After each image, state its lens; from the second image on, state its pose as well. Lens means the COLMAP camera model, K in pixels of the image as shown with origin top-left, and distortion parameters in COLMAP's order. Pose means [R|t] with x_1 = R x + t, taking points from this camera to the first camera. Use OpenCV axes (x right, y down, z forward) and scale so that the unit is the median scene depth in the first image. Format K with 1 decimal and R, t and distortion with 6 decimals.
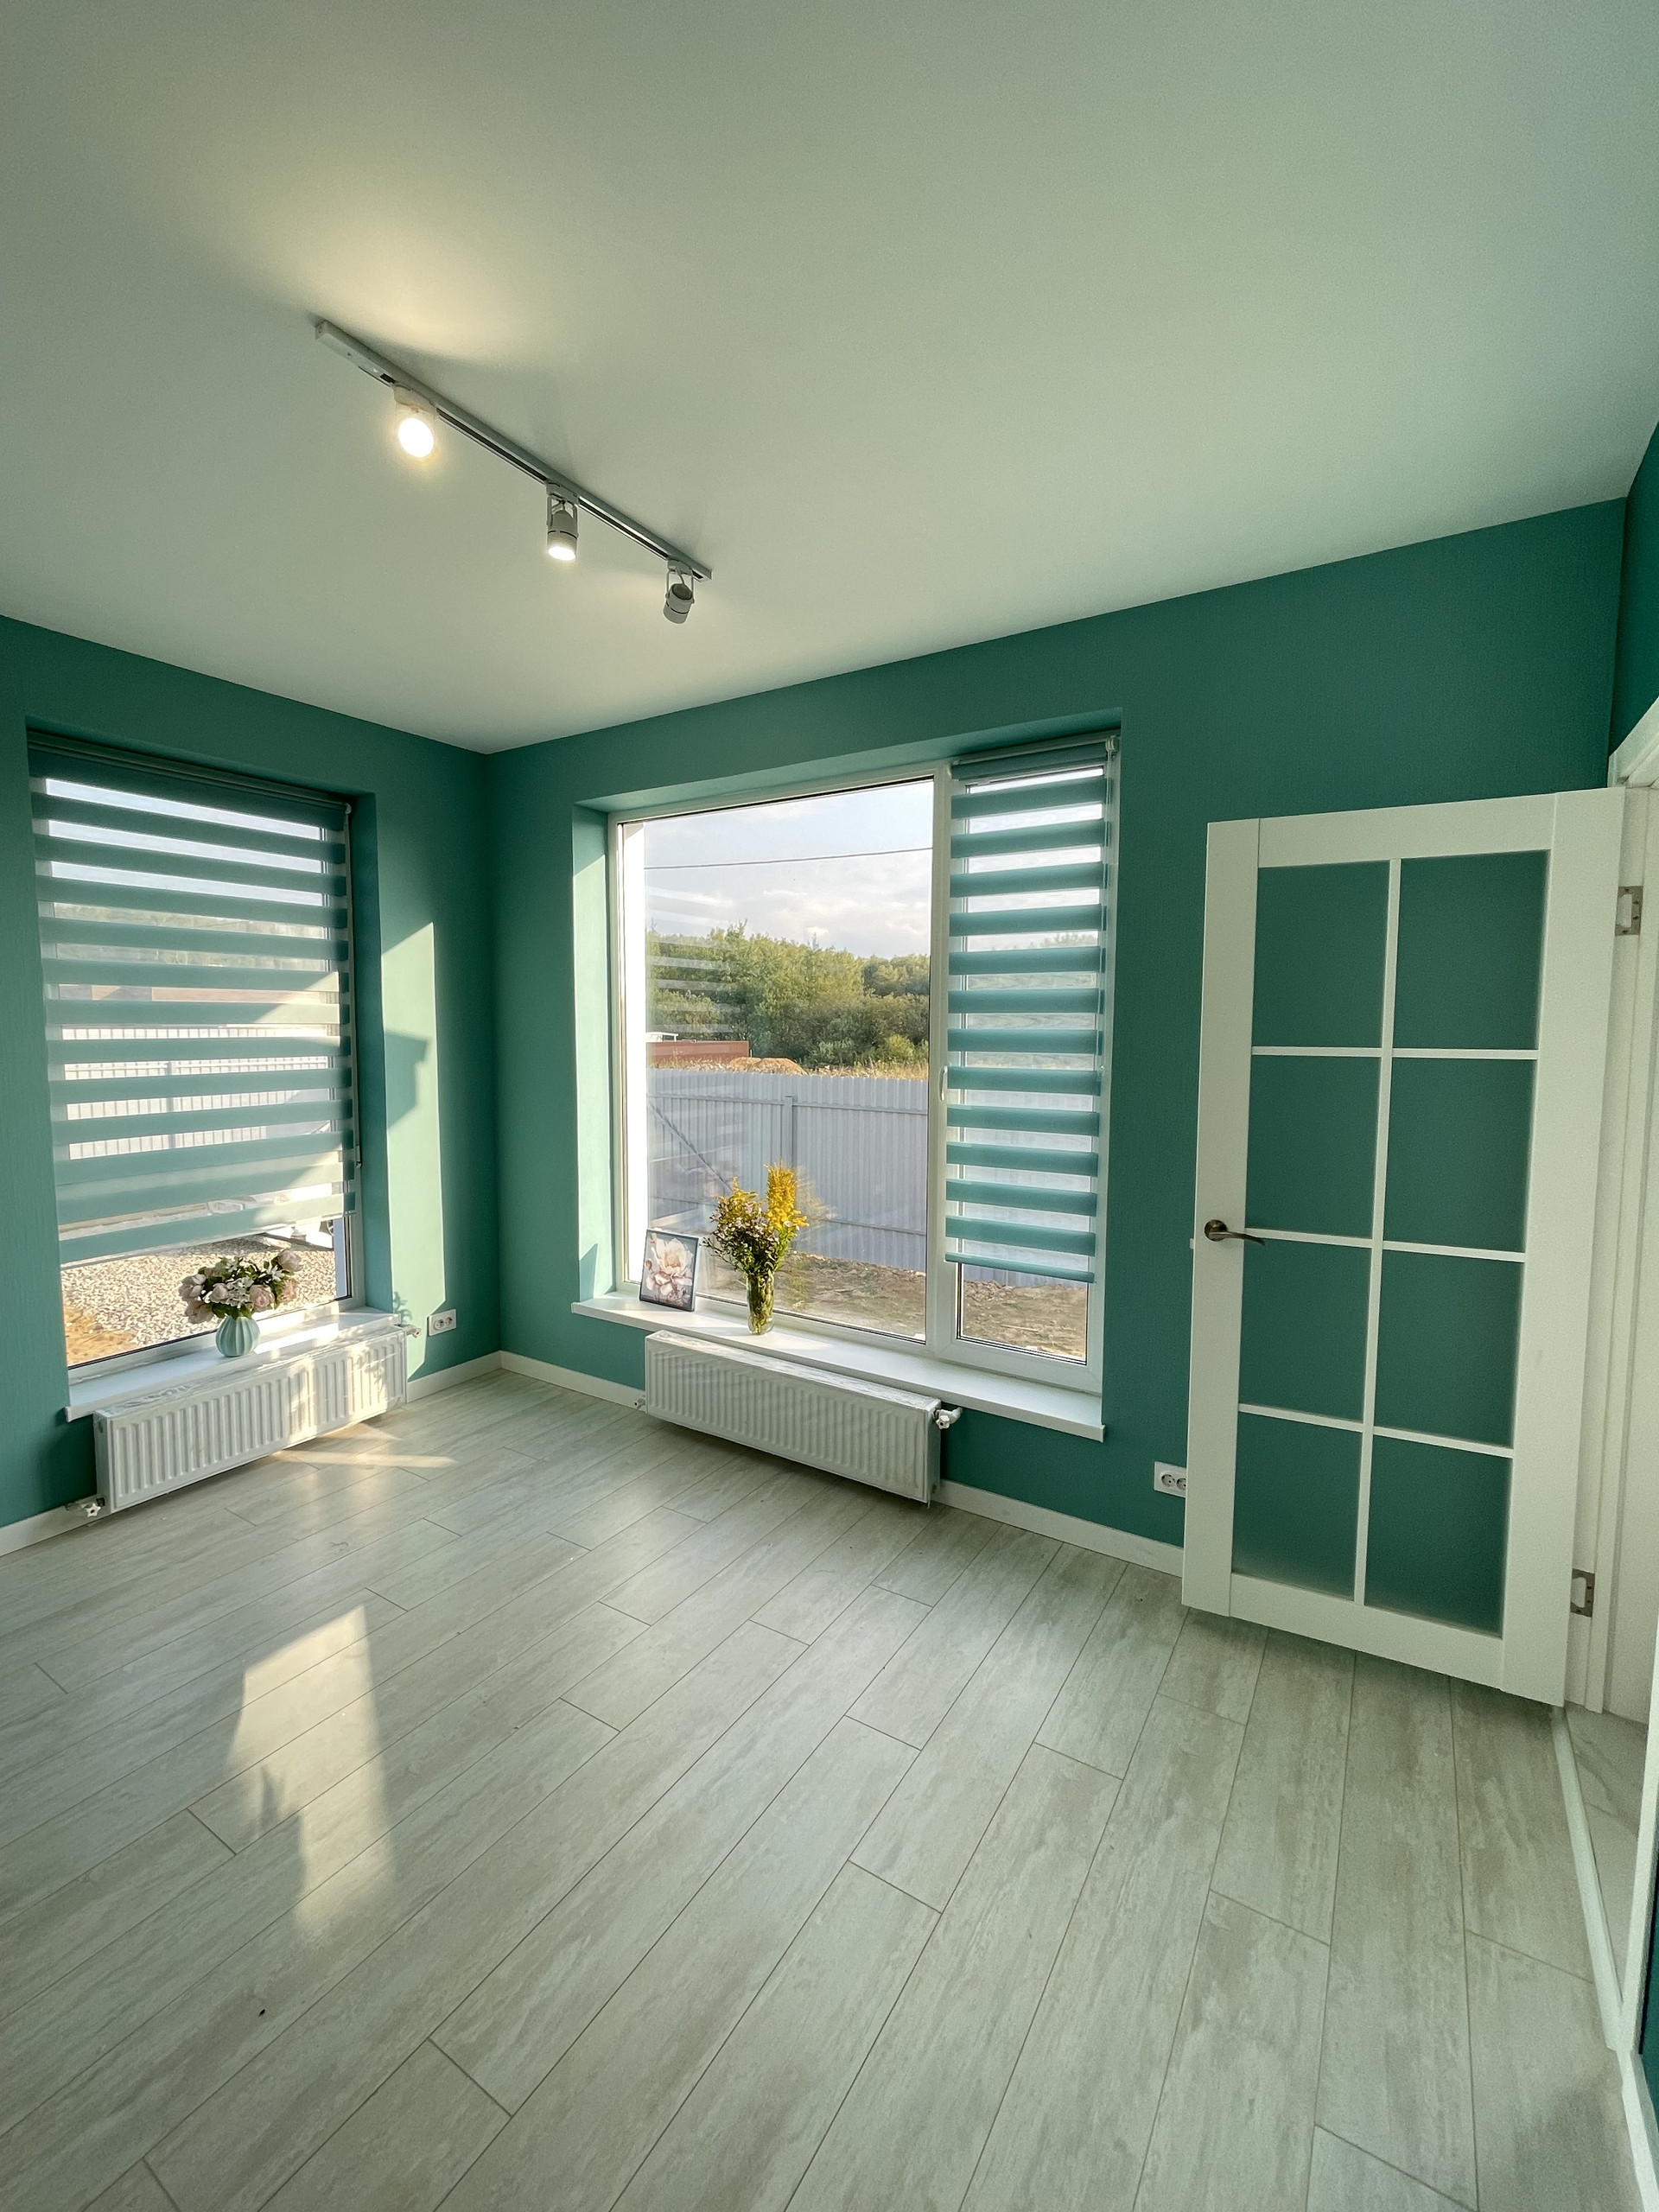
lens RADIAL K [[899.0, 0, 838.4], [0, 899.0, 1096.5], [0, 0, 1]] dist [0.000136, -0.000343]
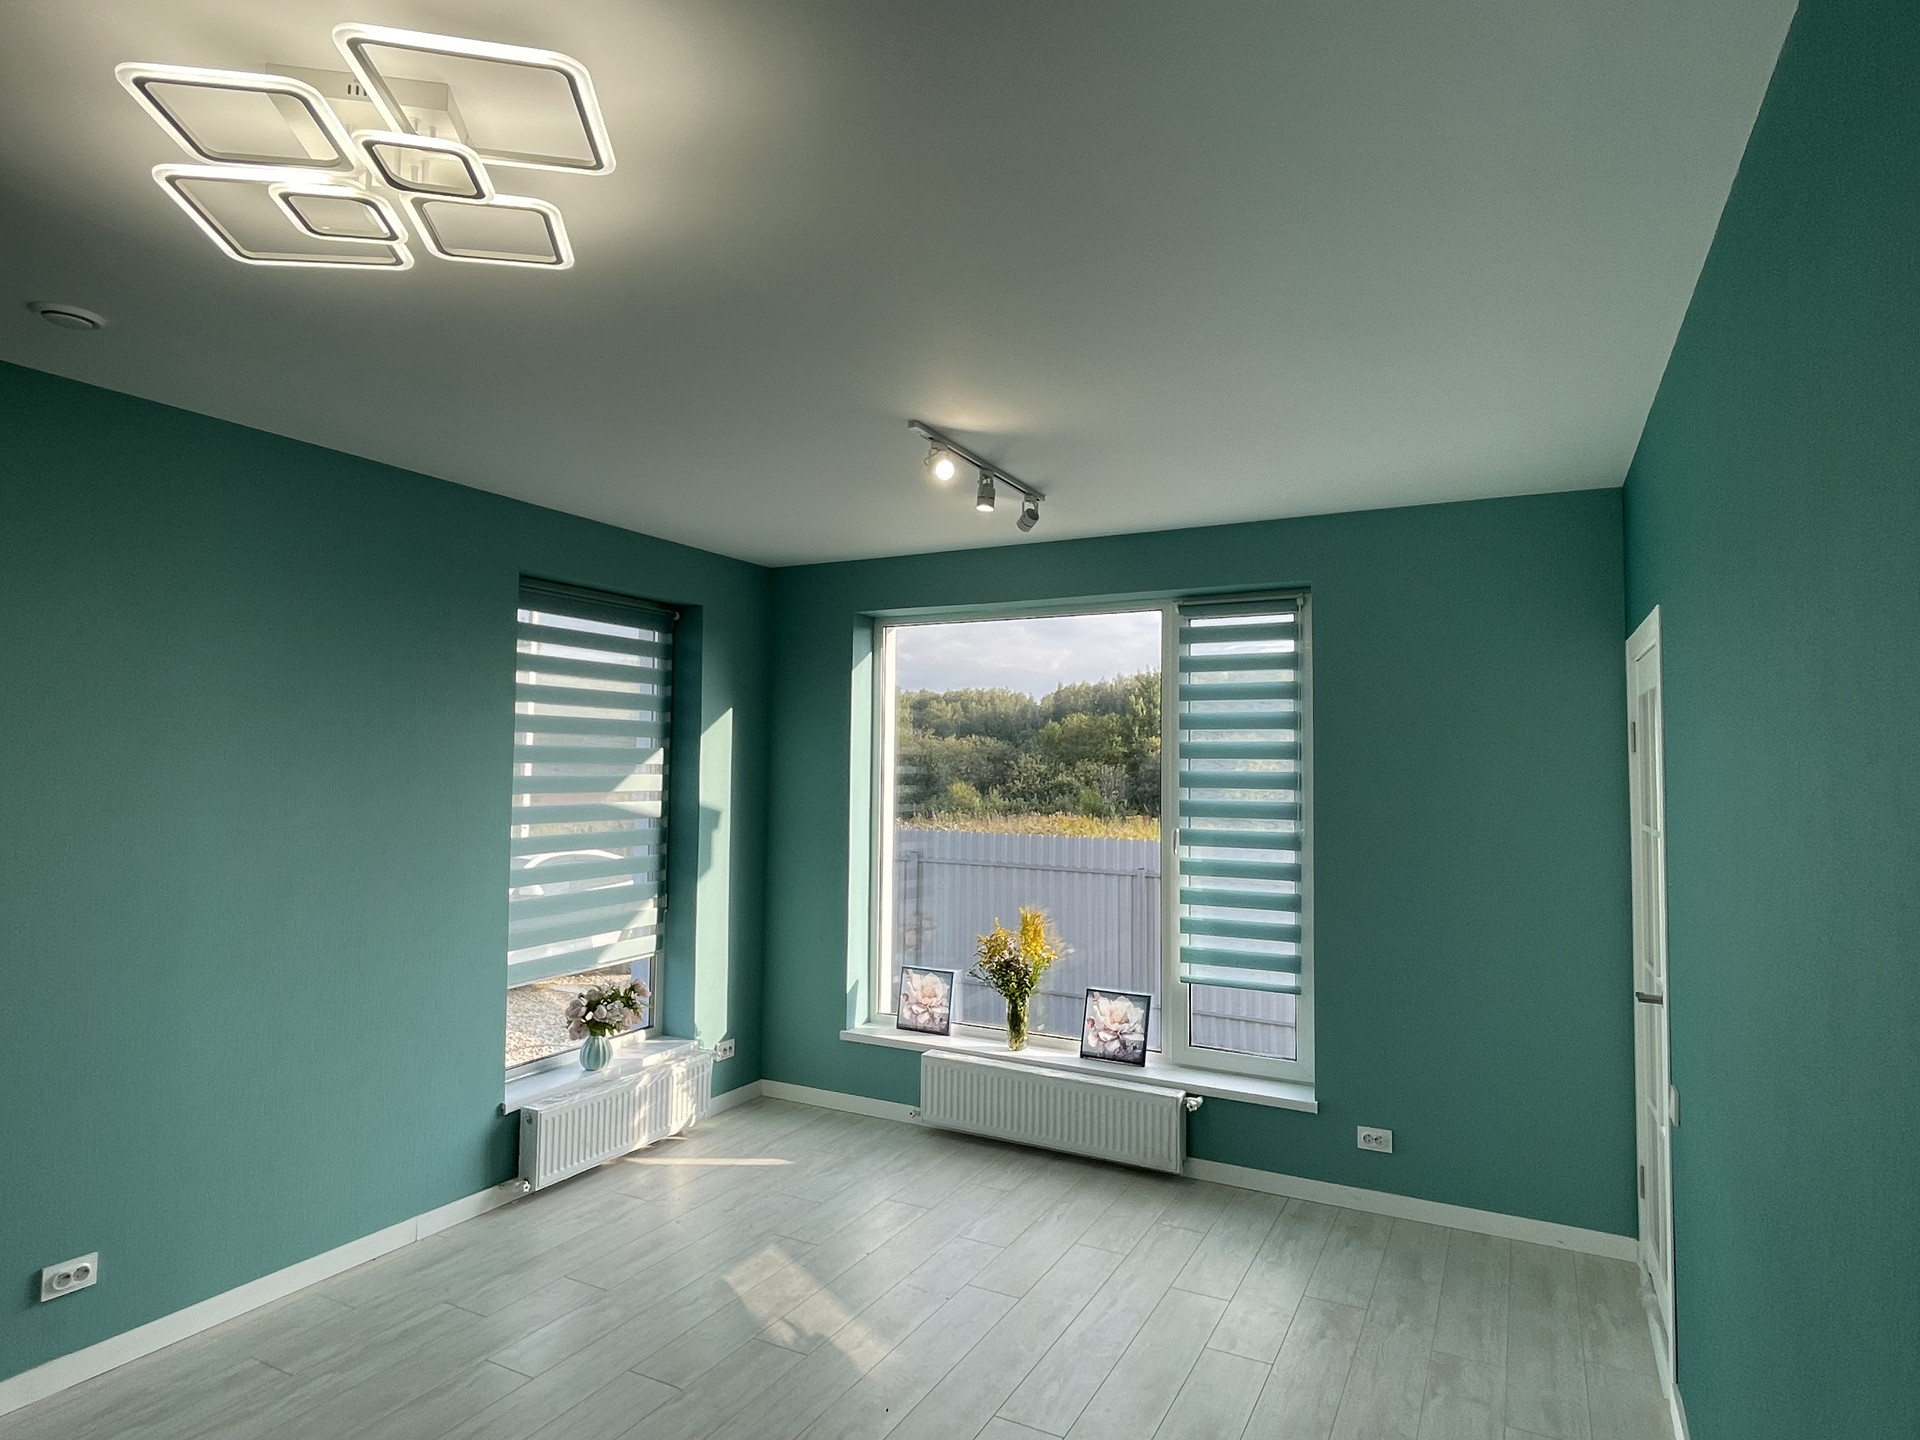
lens RADIAL K [[1042.9, 0, 953.8], [0, 1042.9, 724.3], [0, 0, 1]] dist [0.016605, -0.020465]
pose [[0.997825, 0.008309, 0.065389, -0.291243], [-0.000253, 0.992498, -0.122259, 0.001443], [-0.065914, 0.121976, 0.990342, -0.474021]]
